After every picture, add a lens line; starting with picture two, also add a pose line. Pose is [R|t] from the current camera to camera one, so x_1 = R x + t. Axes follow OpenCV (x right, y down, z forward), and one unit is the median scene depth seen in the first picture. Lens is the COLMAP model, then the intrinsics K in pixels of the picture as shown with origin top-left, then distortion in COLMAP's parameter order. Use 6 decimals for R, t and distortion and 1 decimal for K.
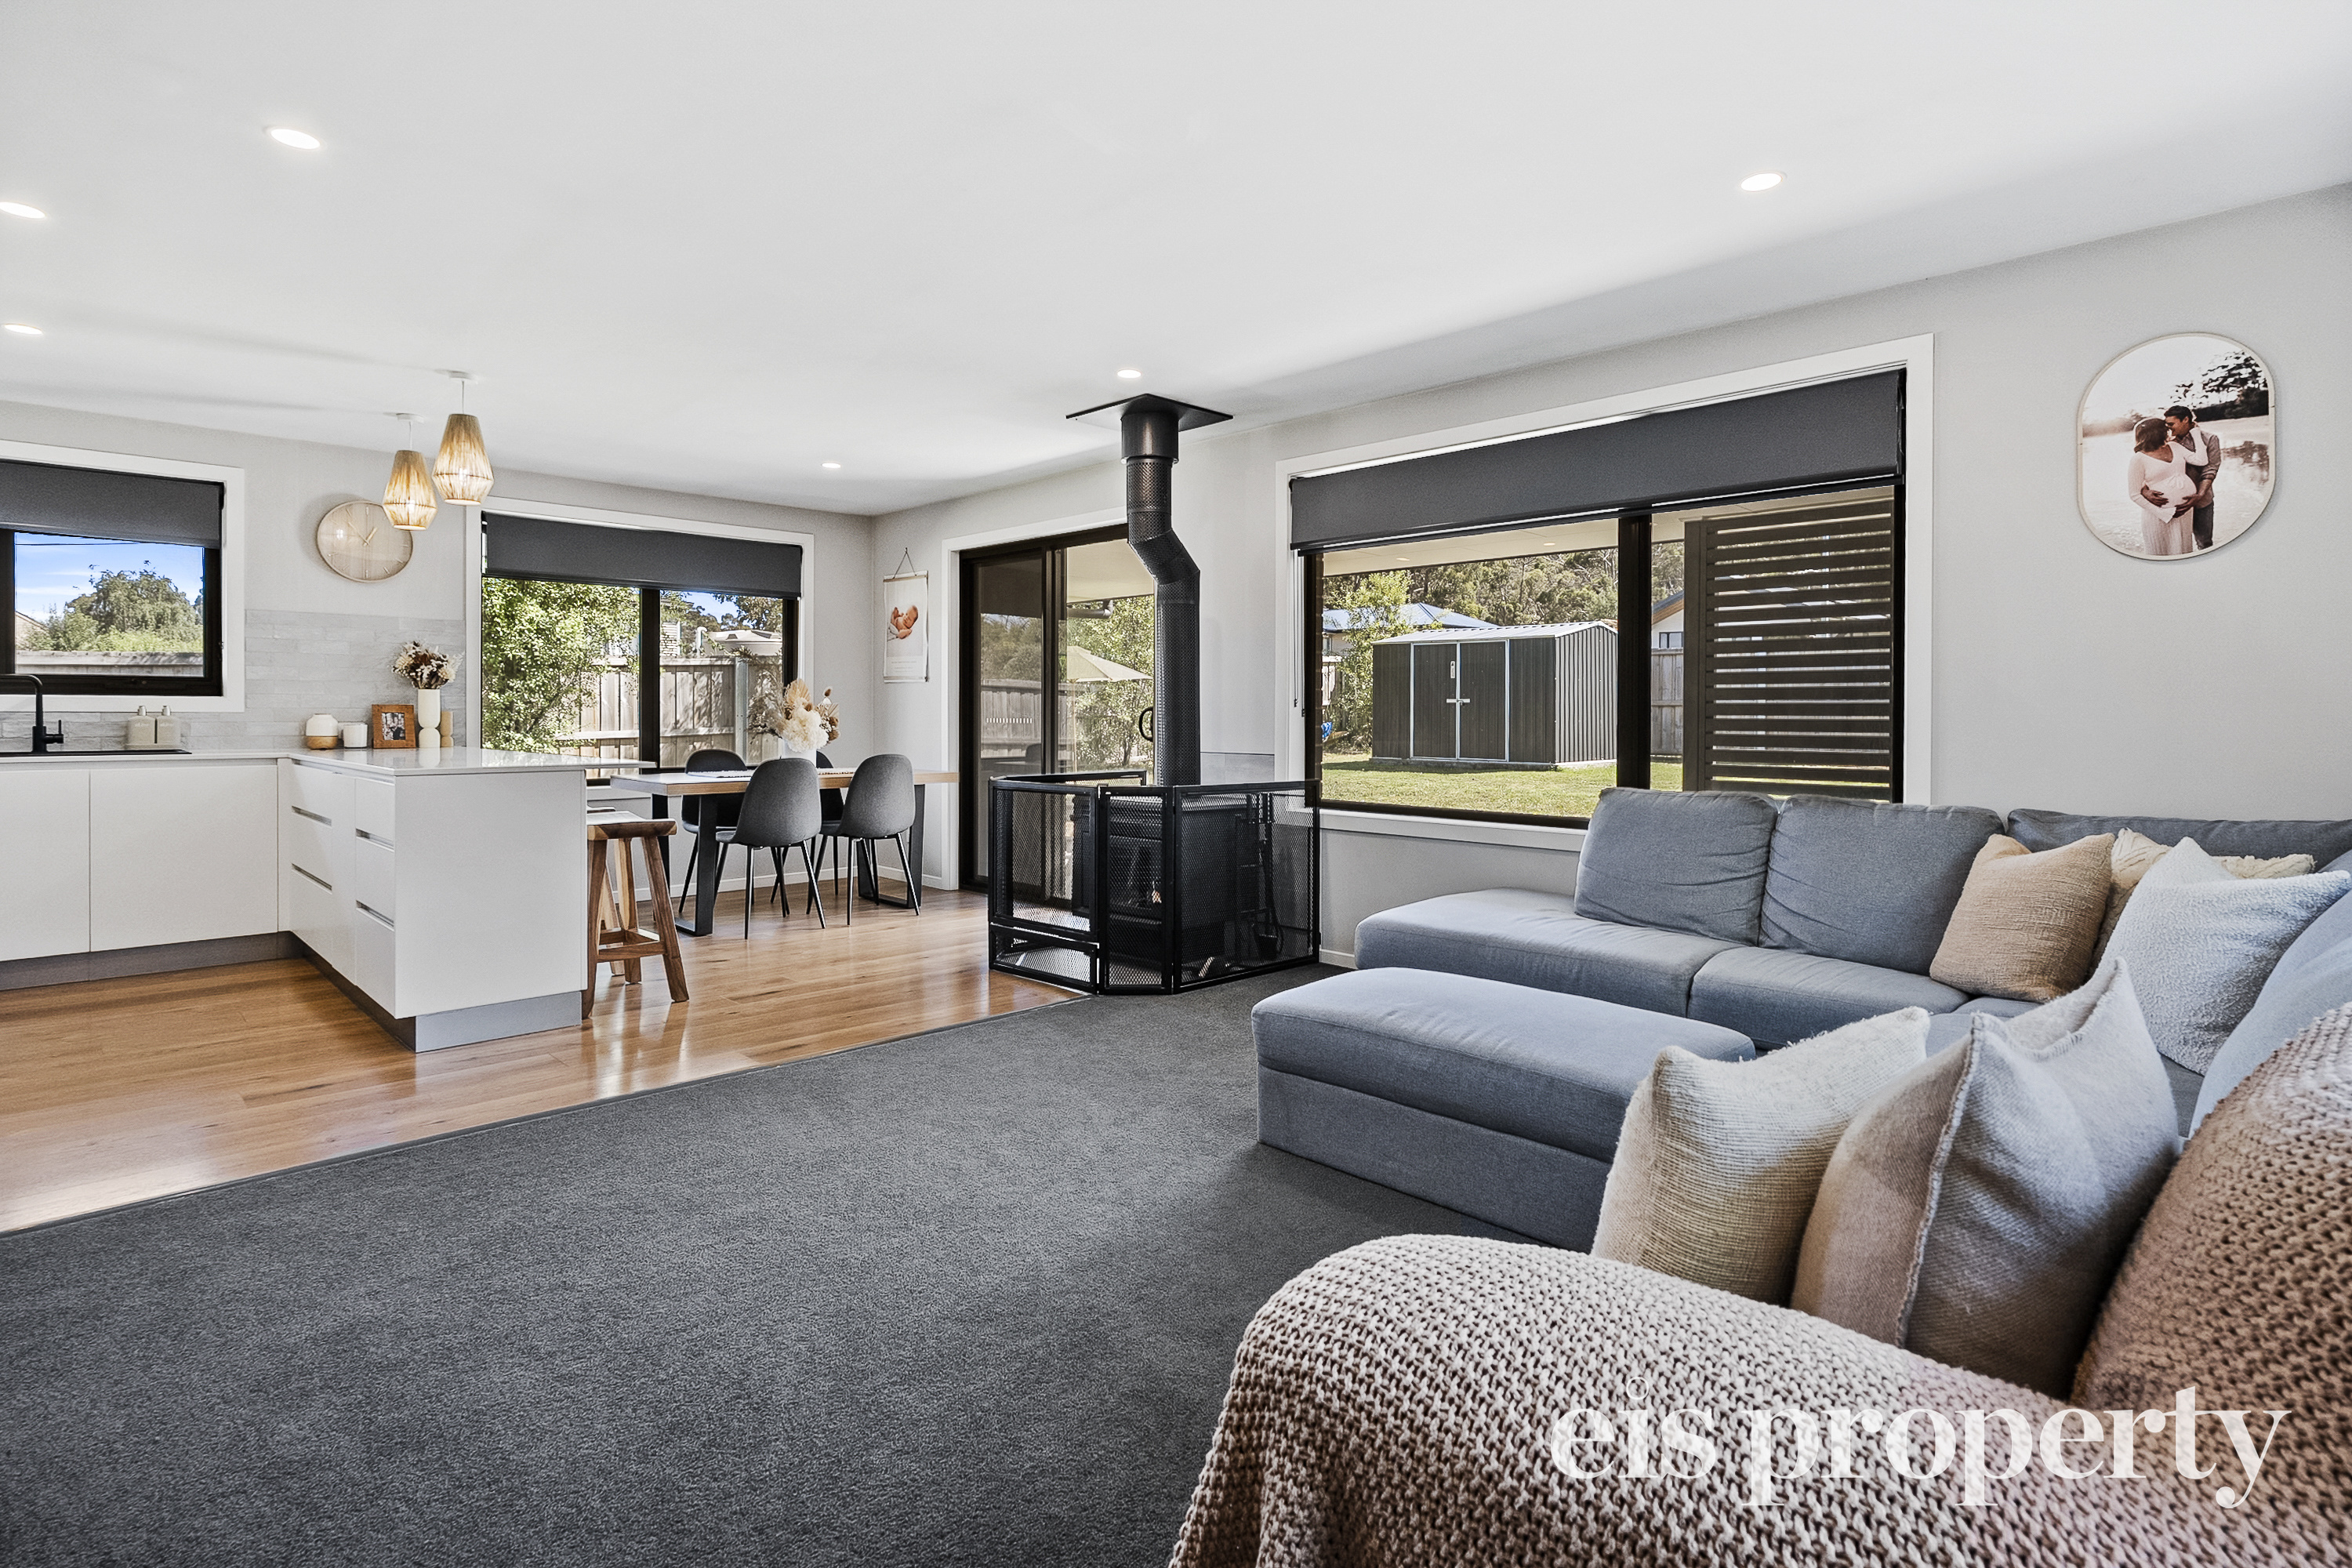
lens RADIAL K [[1152.5, 0, 1184.7], [0, 1152.5, 712.8], [0, 0, 1]] dist [-0.003161, 0.001336]
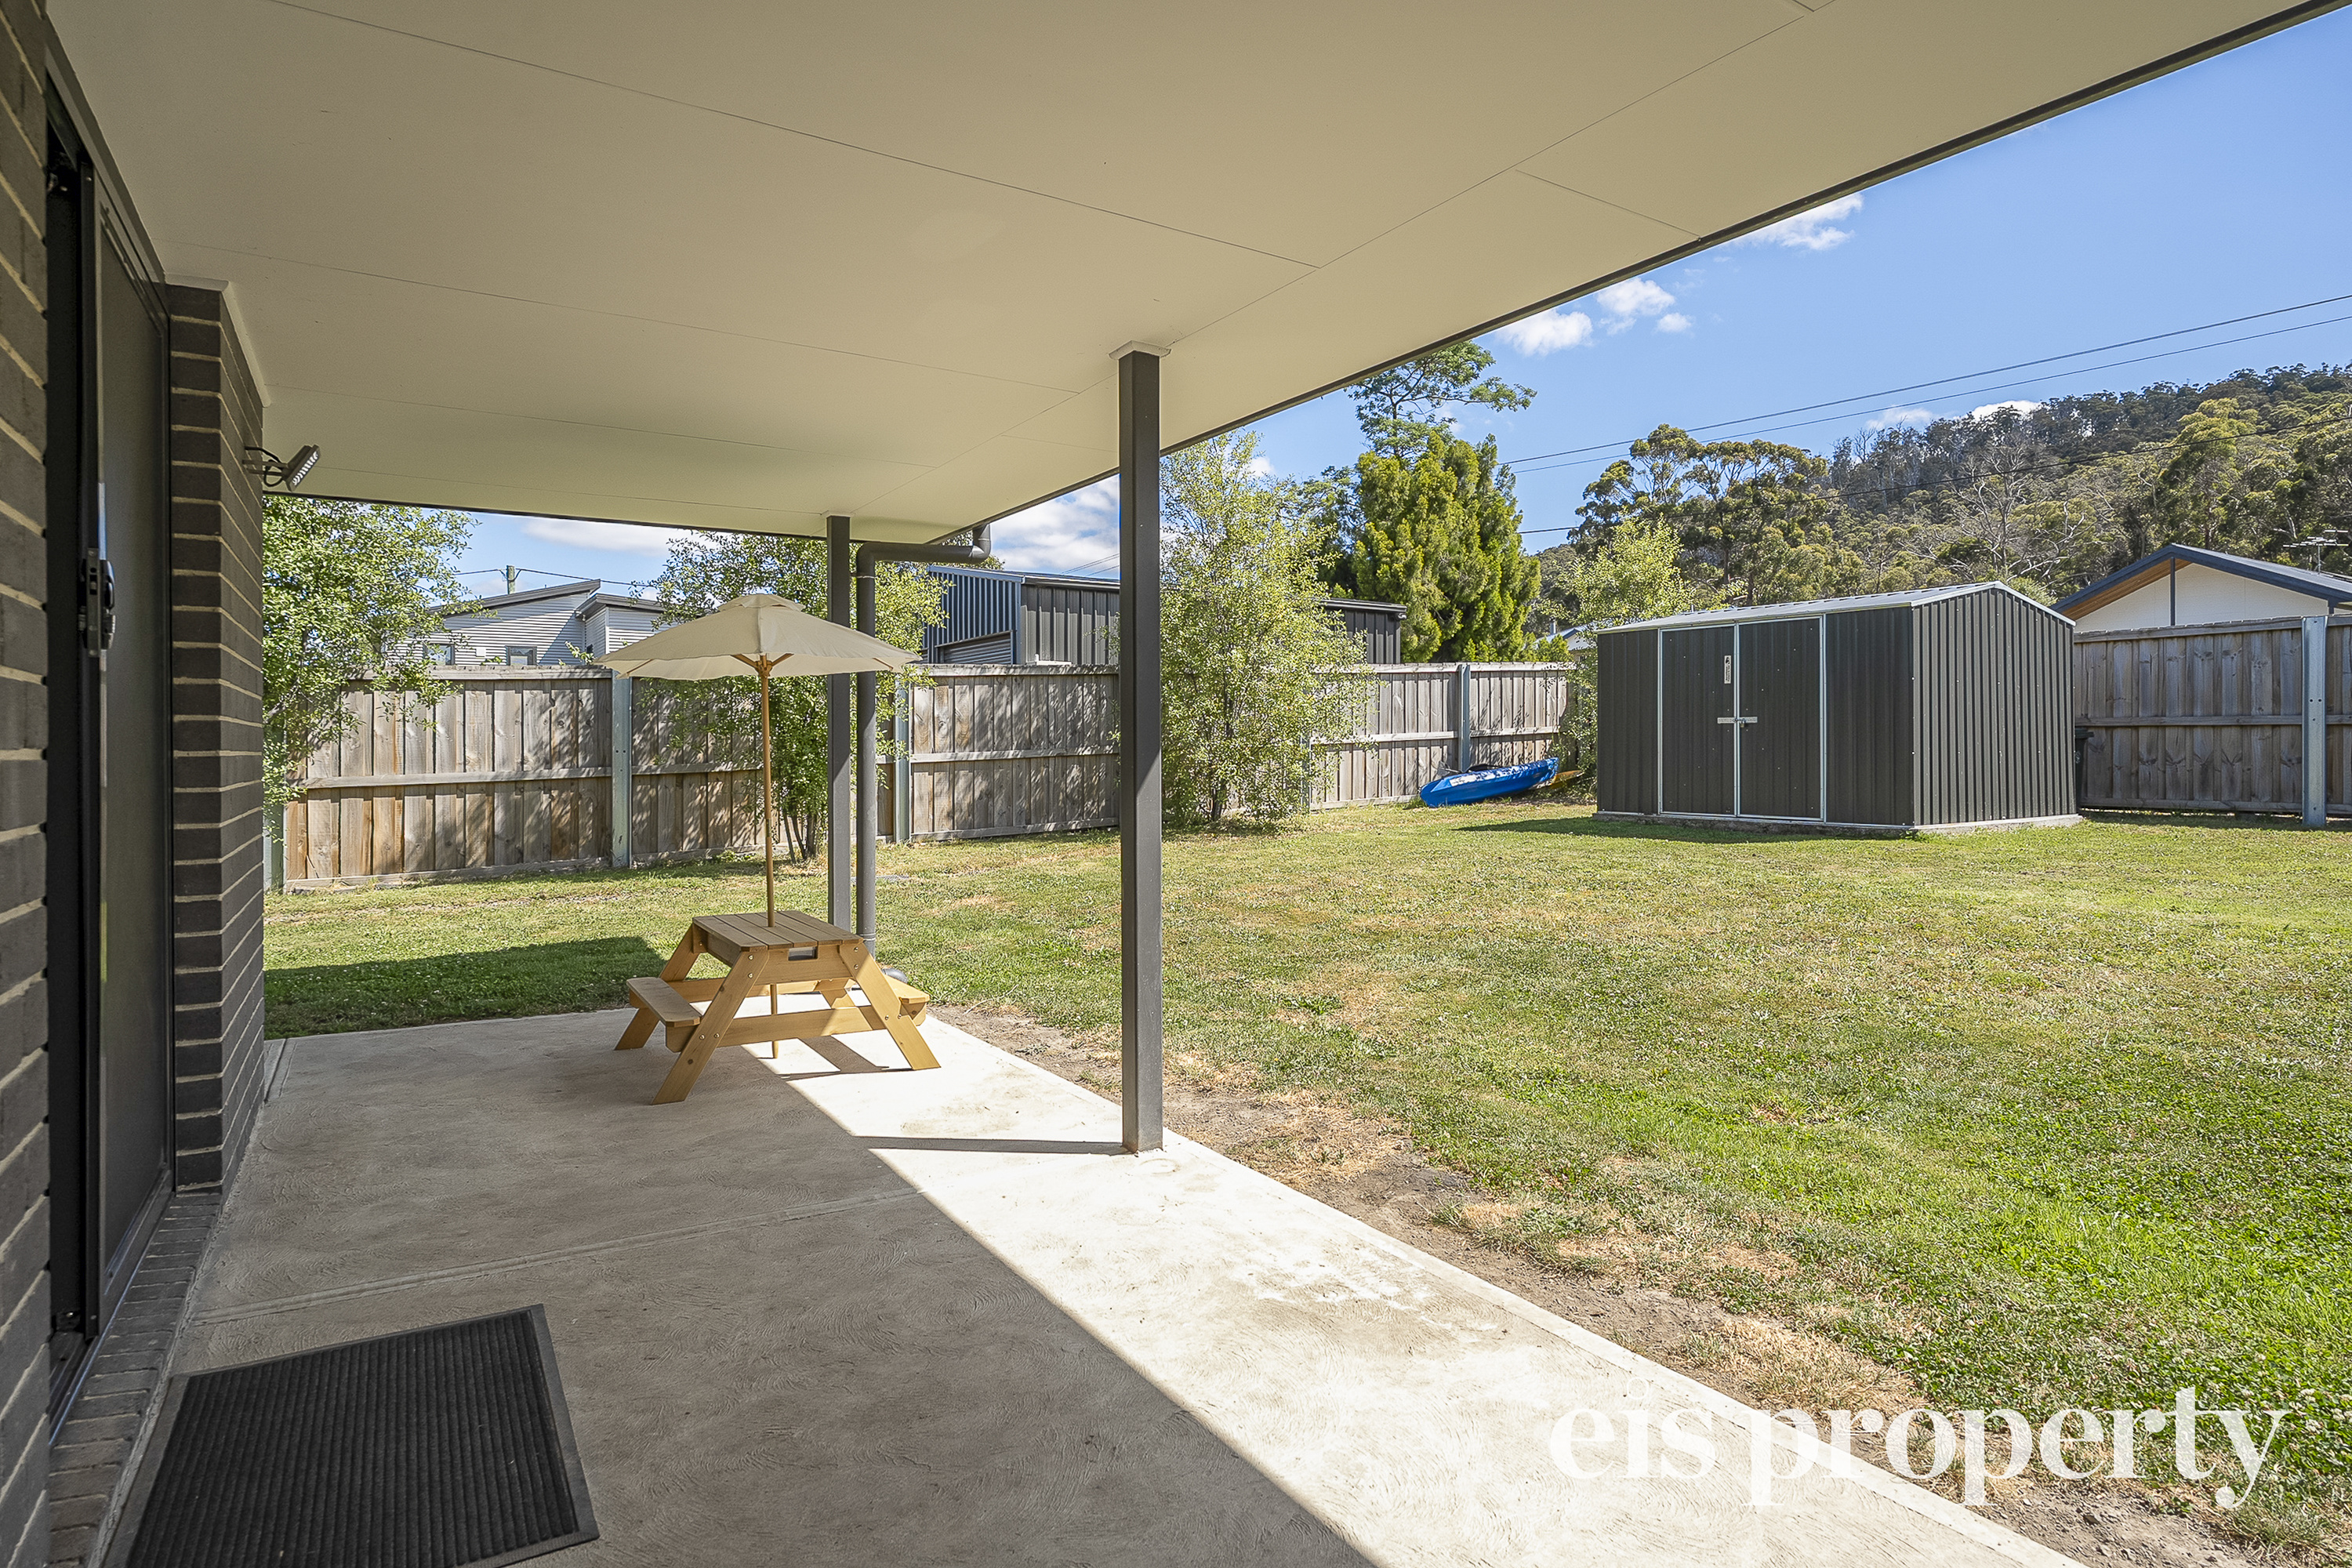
lens RADIAL K [[1266.1, 0, 1166.9], [0, 1266.1, 768.6], [0, 0, 1]] dist [-0.008182, 0.000847]
pose [[0.973815, -0.003184, -0.227320, 0.284444], [0.006397, 0.999890, 0.013399, 0.011974], [0.227253, -0.014502, 0.973728, 0.840515]]
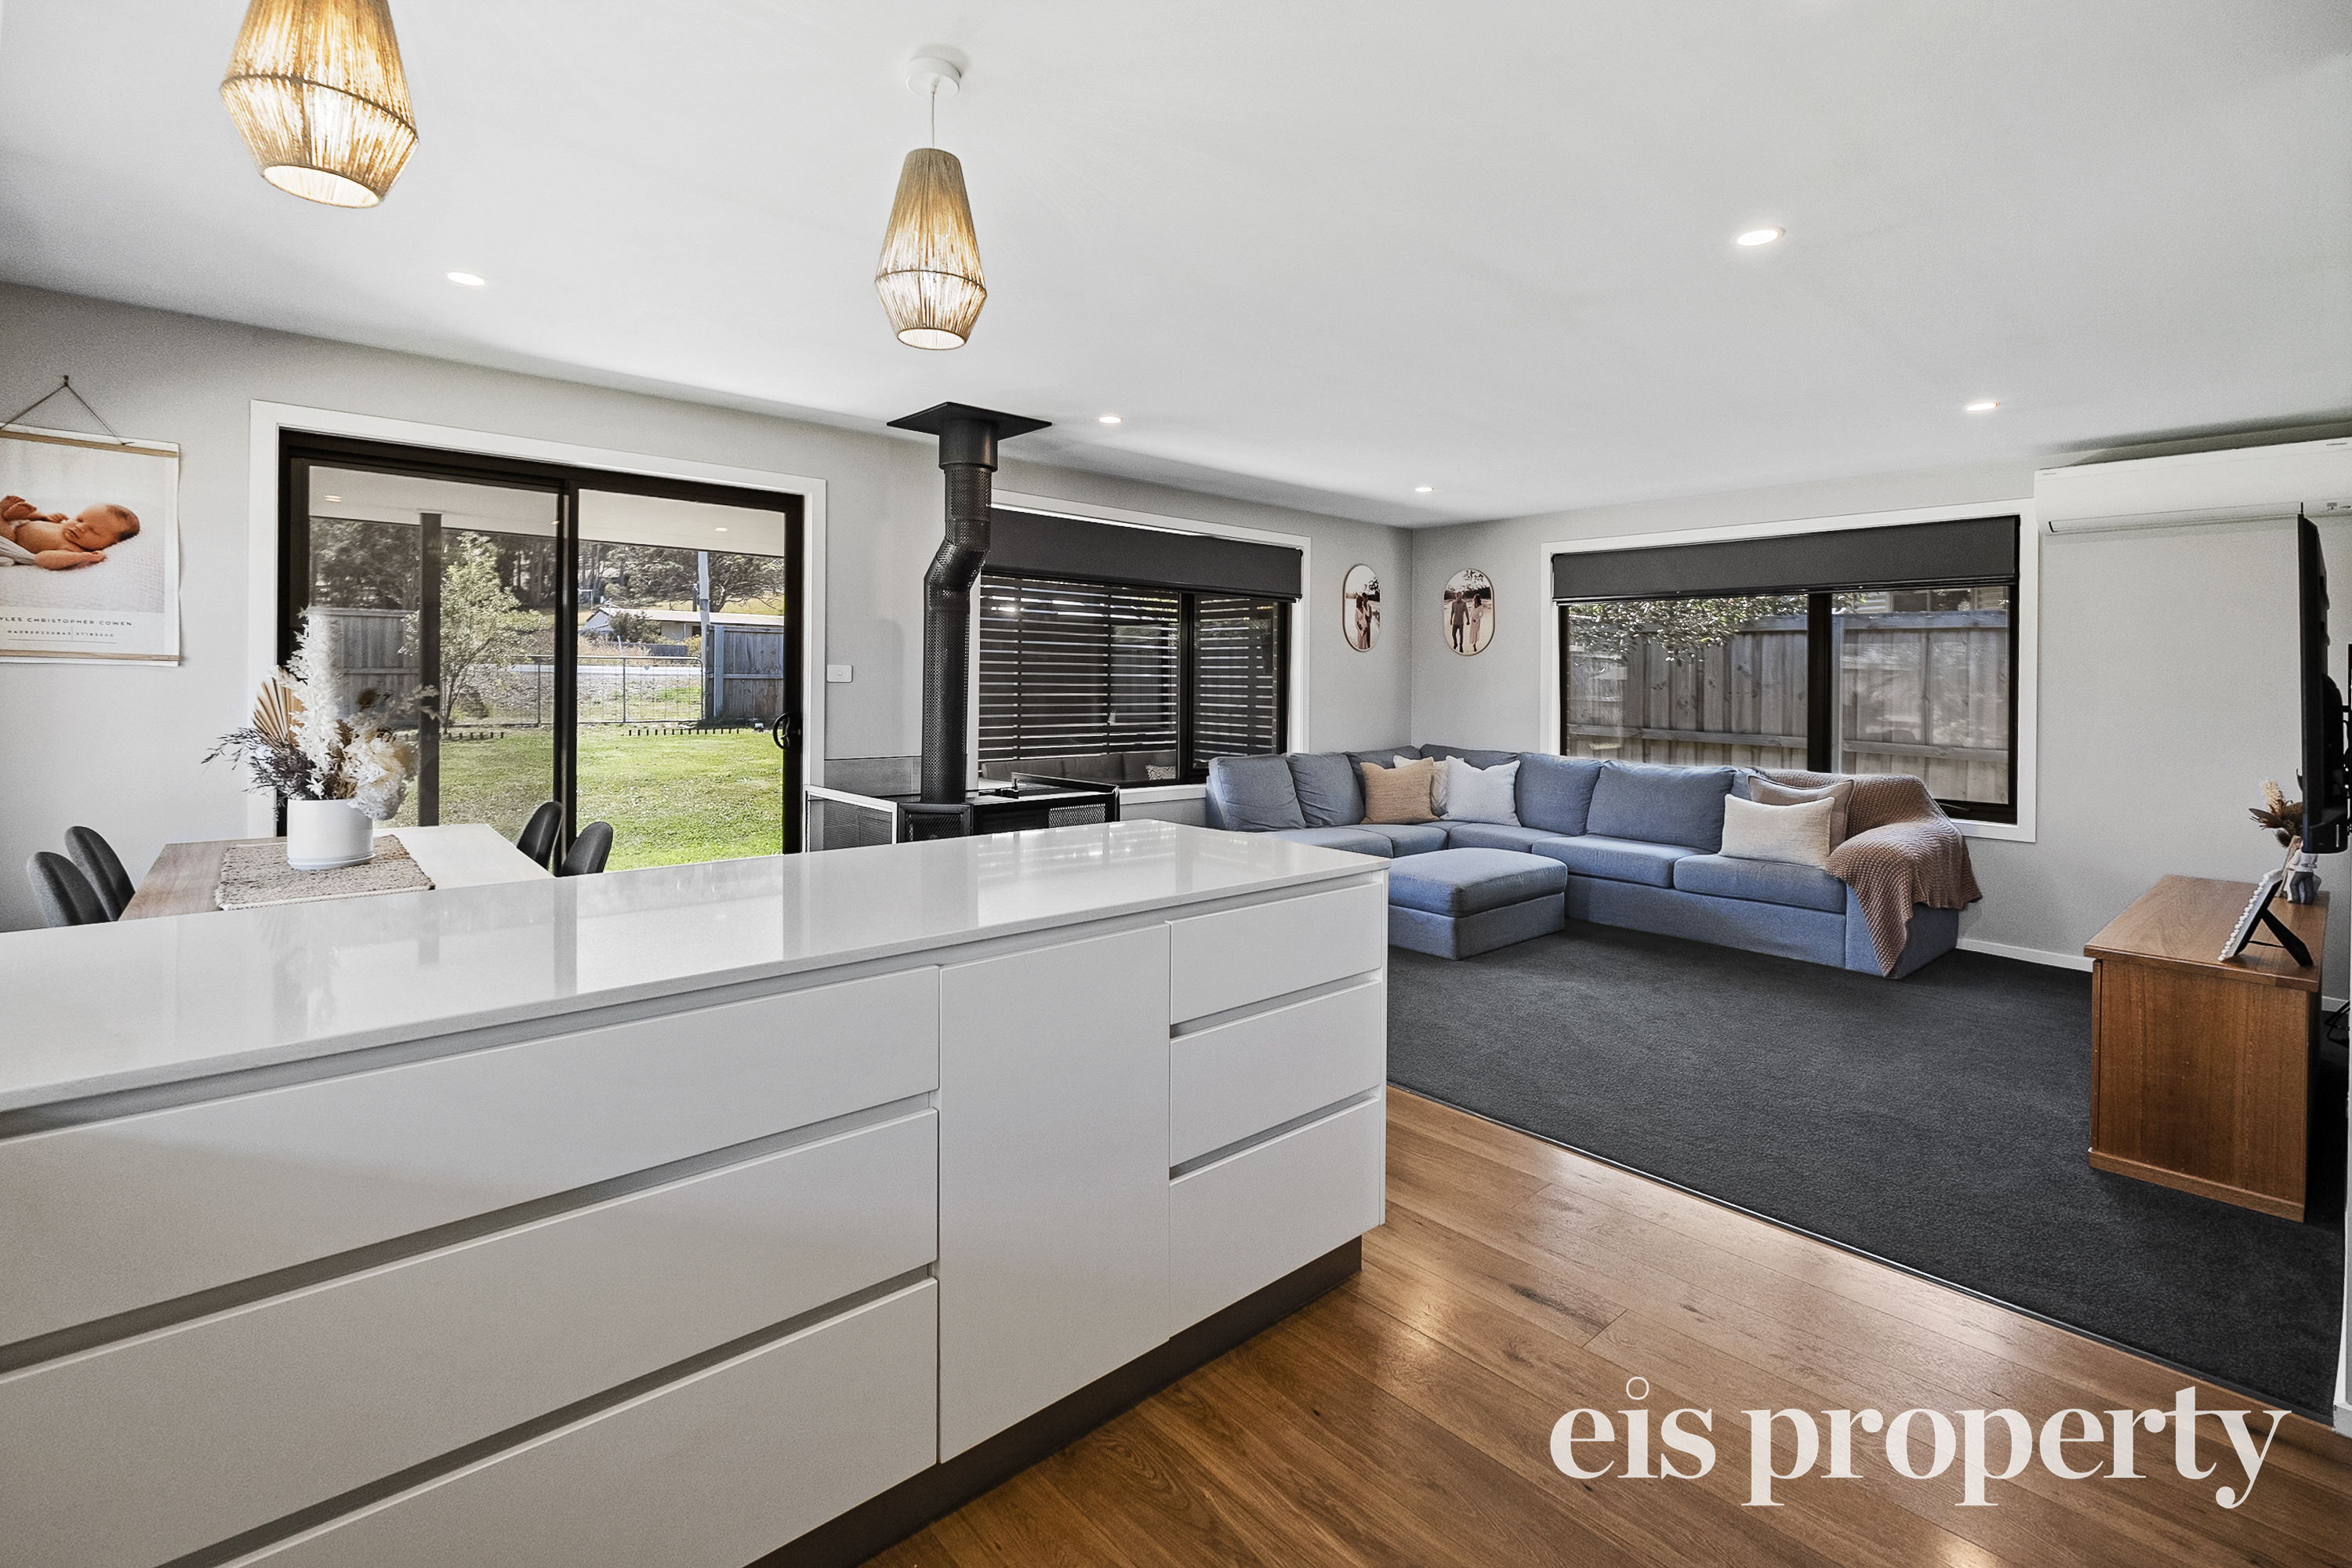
lens RADIAL K [[1047.5, 0, 1161.4], [0, 1047.5, 671.1], [0, 0, 1]] dist [-0.004906, -0.003145]
pose [[0.073035, 0.007732, 0.997299, -0.815688], [-0.013388, 0.999887, -0.006771, -0.034346], [-0.997240, -0.012858, 0.073130, 0.675133]]
